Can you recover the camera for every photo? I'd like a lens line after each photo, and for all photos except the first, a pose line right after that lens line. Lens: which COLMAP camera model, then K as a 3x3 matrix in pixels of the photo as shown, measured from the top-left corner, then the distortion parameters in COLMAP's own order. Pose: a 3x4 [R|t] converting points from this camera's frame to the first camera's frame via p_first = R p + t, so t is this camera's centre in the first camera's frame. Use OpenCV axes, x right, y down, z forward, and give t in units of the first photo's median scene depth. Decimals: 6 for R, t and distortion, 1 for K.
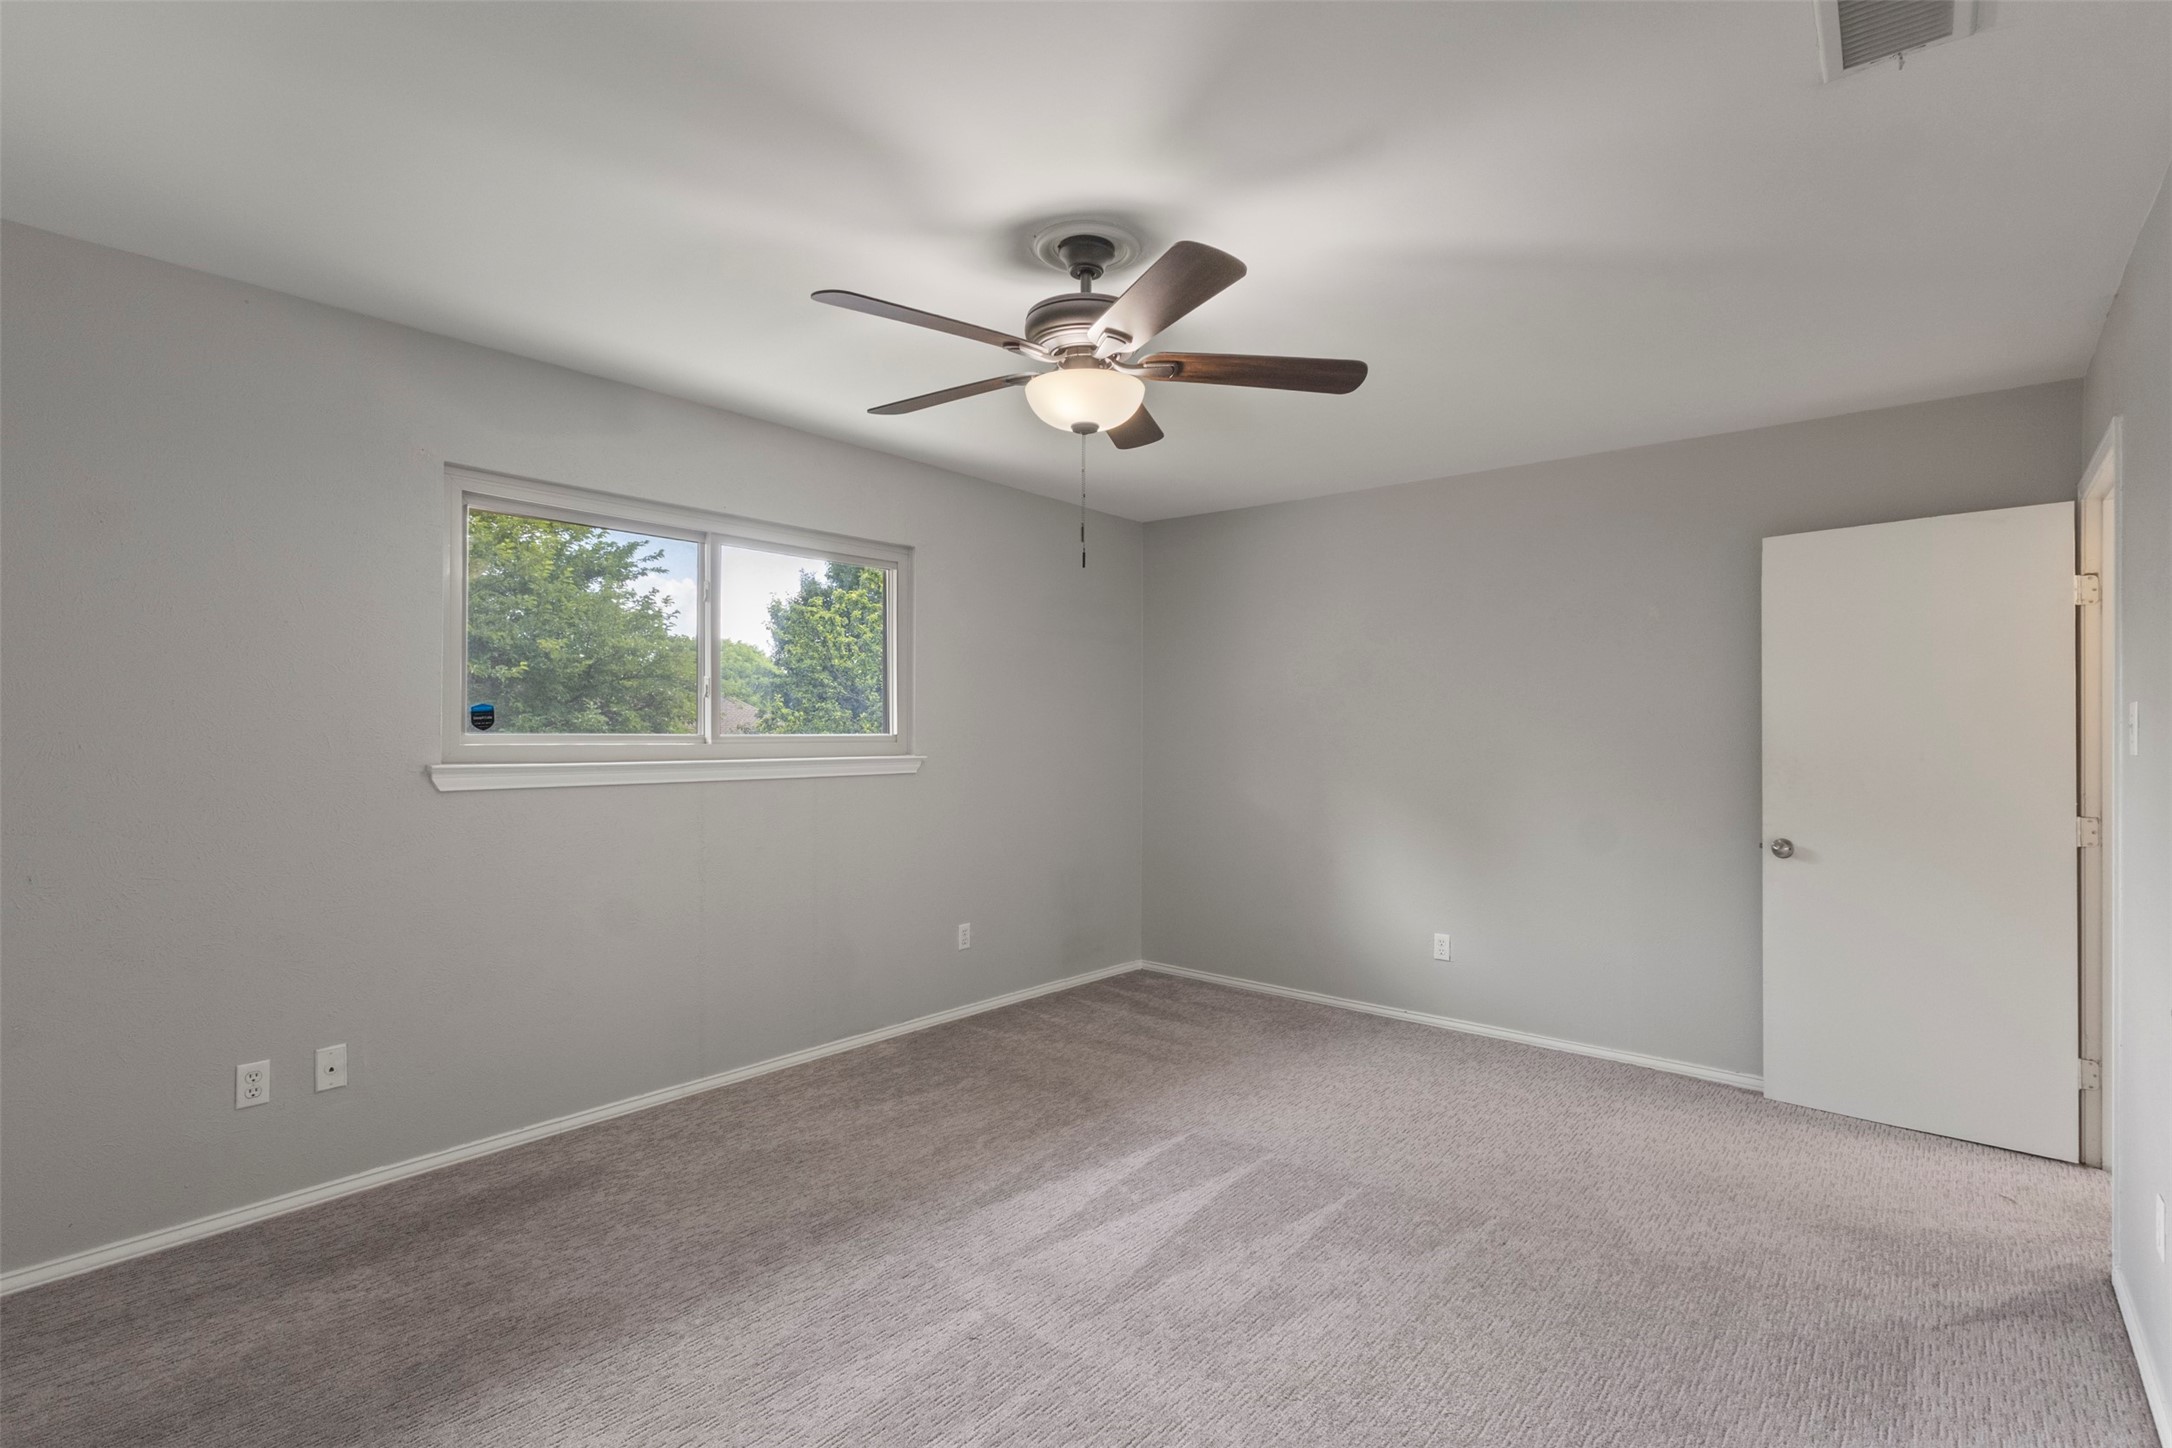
lens RADIAL K [[997.3, 0, 1086.0], [0, 997.3, 724.0], [0, 0, 1]] dist [-0.025598, 0.000344]
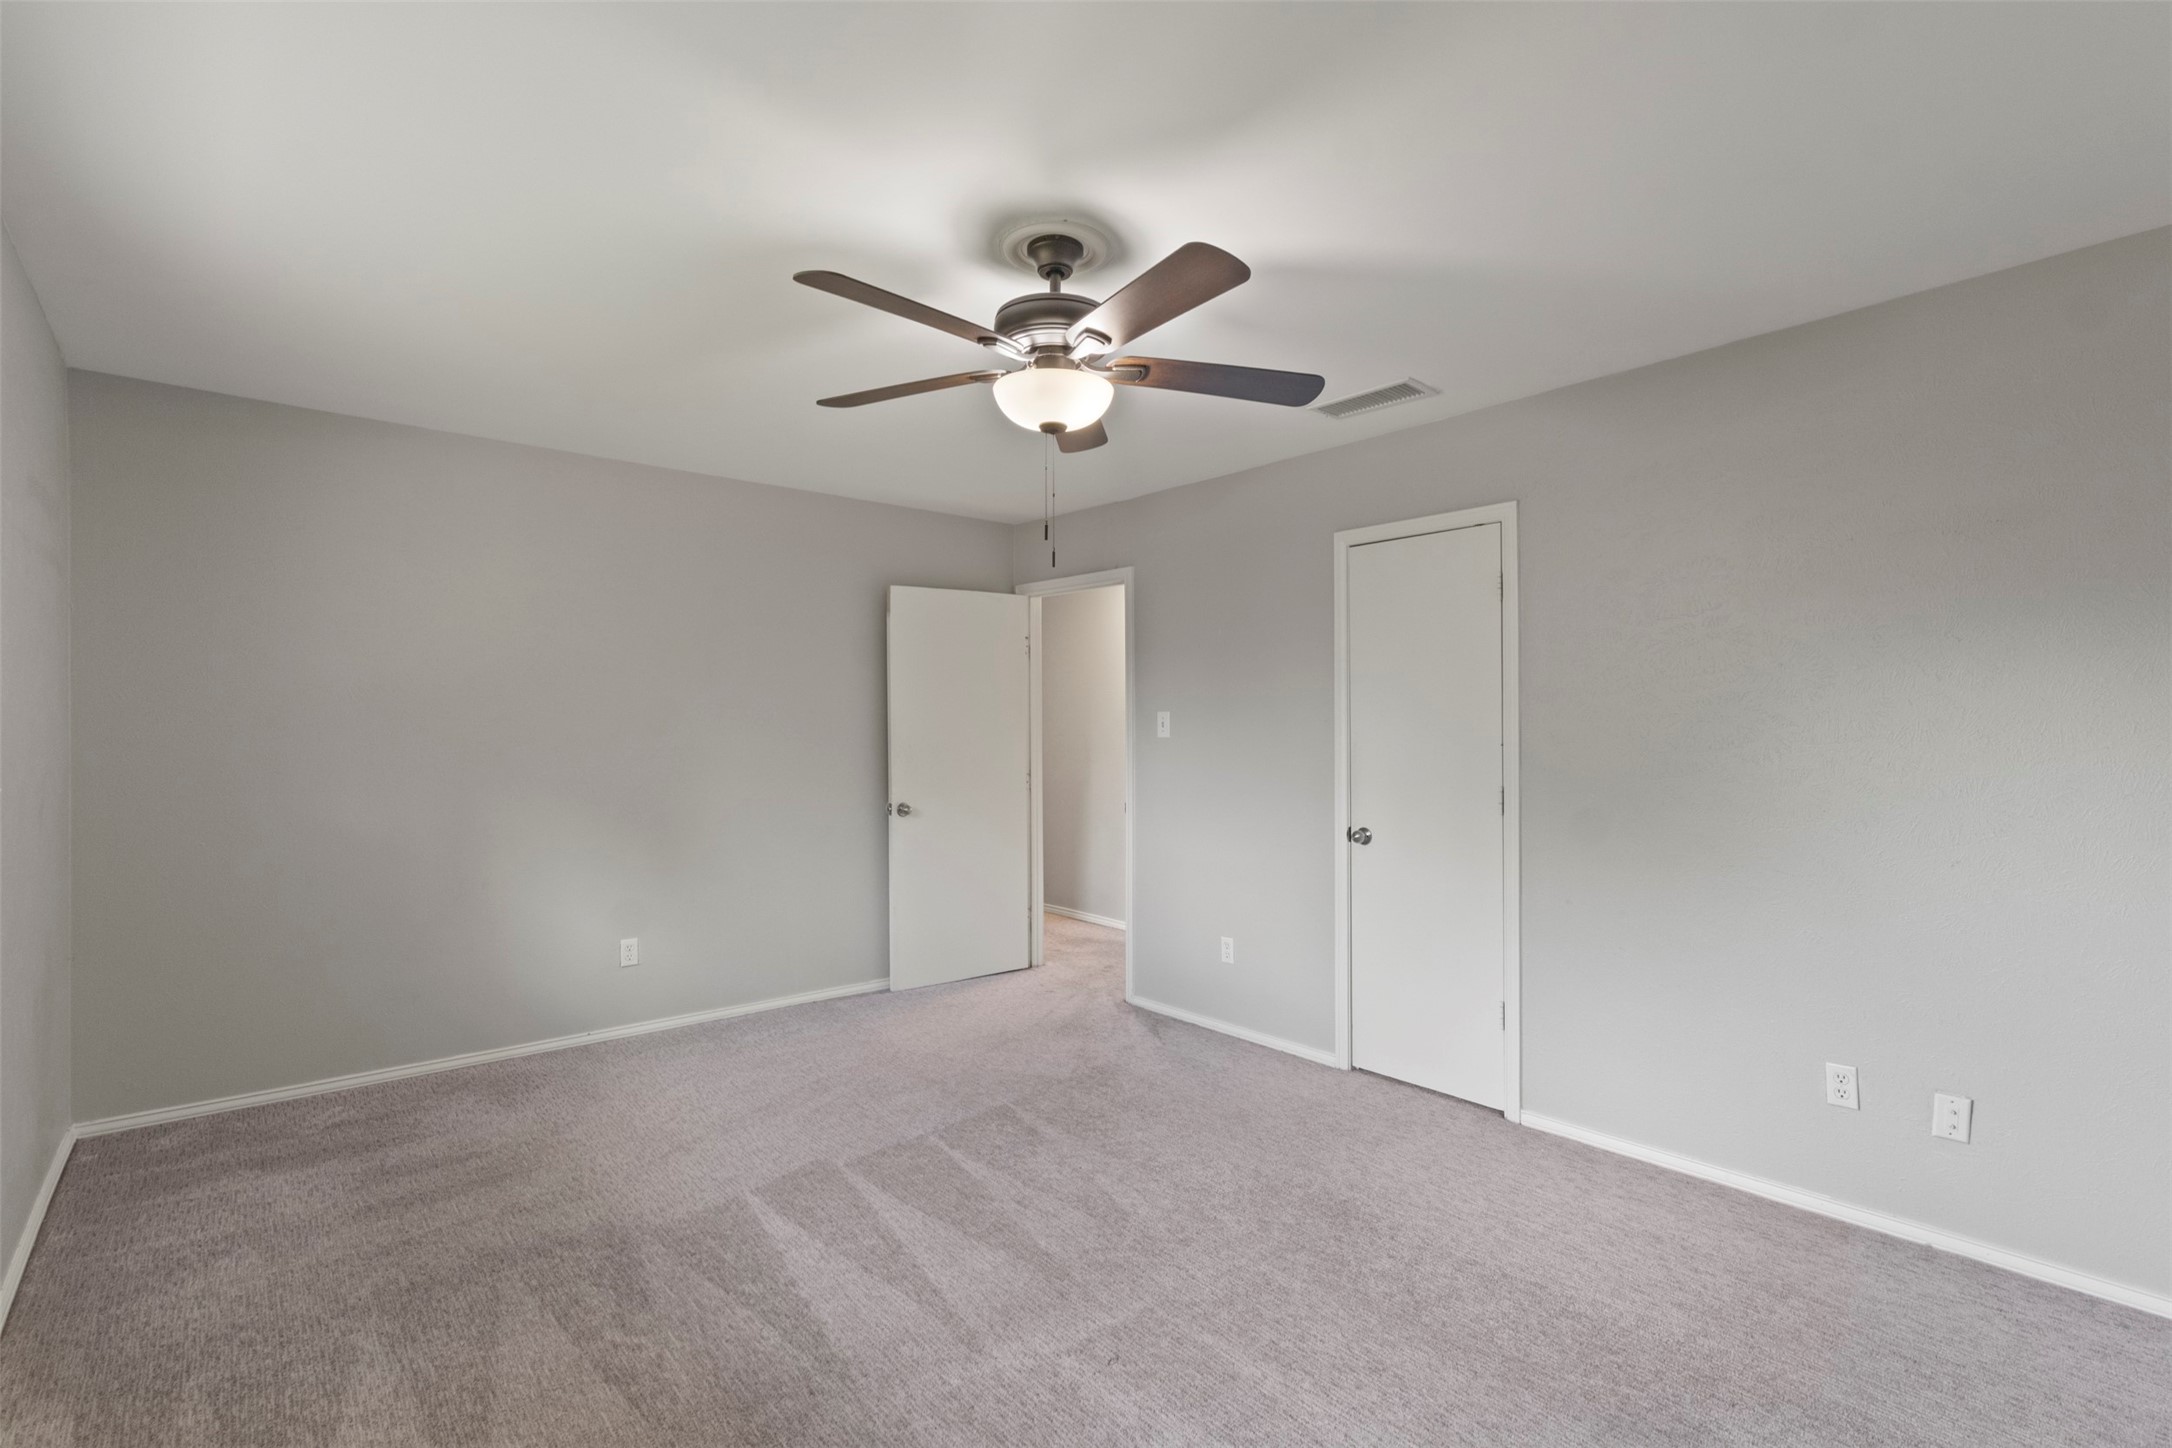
lens RADIAL K [[997.3, 0, 1086.0], [0, 997.3, 724.0], [0, 0, 1]] dist [-0.025598, 0.000344]
pose [[0.158867, -0.007451, 0.987272, -0.646328], [-0.008453, 0.999925, 0.008907, -0.010310], [-0.987264, -0.009760, 0.158792, 0.520896]]
